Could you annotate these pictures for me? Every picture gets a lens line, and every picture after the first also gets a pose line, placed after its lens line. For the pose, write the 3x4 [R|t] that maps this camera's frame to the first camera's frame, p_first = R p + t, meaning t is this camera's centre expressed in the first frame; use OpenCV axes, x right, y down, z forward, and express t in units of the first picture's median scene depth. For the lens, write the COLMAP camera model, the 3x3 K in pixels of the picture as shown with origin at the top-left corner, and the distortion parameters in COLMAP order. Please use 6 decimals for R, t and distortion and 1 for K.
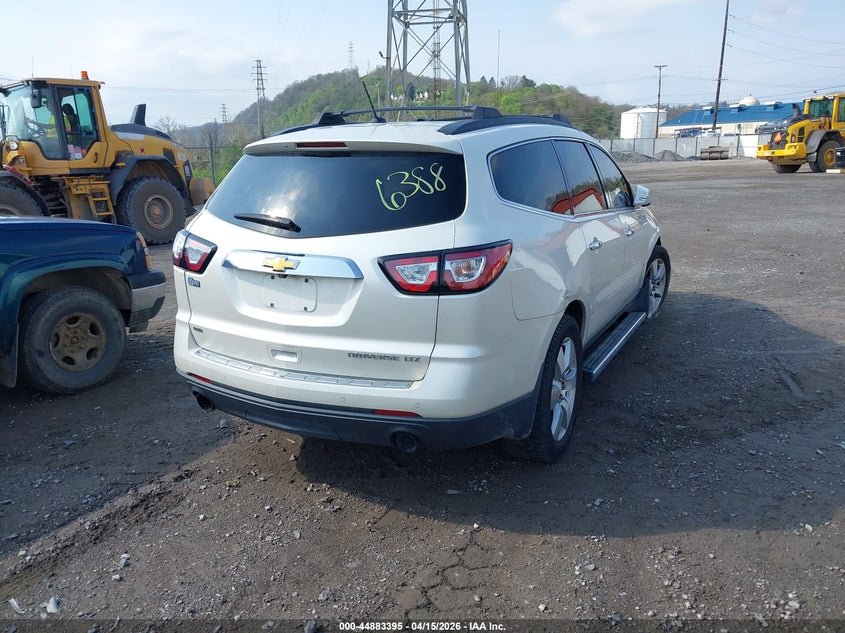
lens RADIAL K [[706.4, 0, 415.9], [0, 706.4, 315.7], [0, 0, 1]] dist [0.014637, -0.005422]
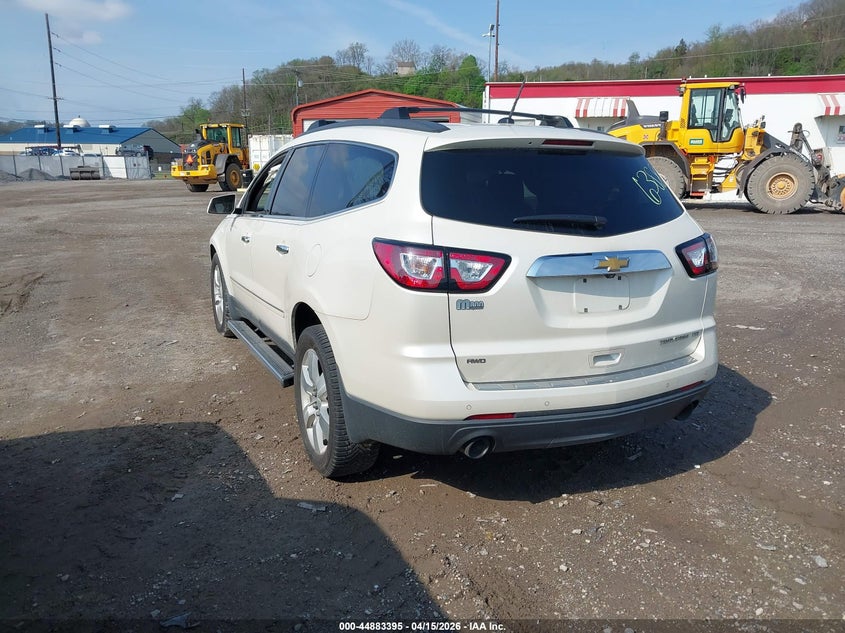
lens RADIAL K [[706.4, 0, 415.9], [0, 706.4, 315.7], [0, 0, 1]] dist [0.014637, -0.005422]
pose [[0.586365, -0.143332, 0.797265, -0.182659], [0.168099, 0.984326, 0.053330, -0.016130], [-0.792413, 0.102749, 0.601269, 0.103264]]
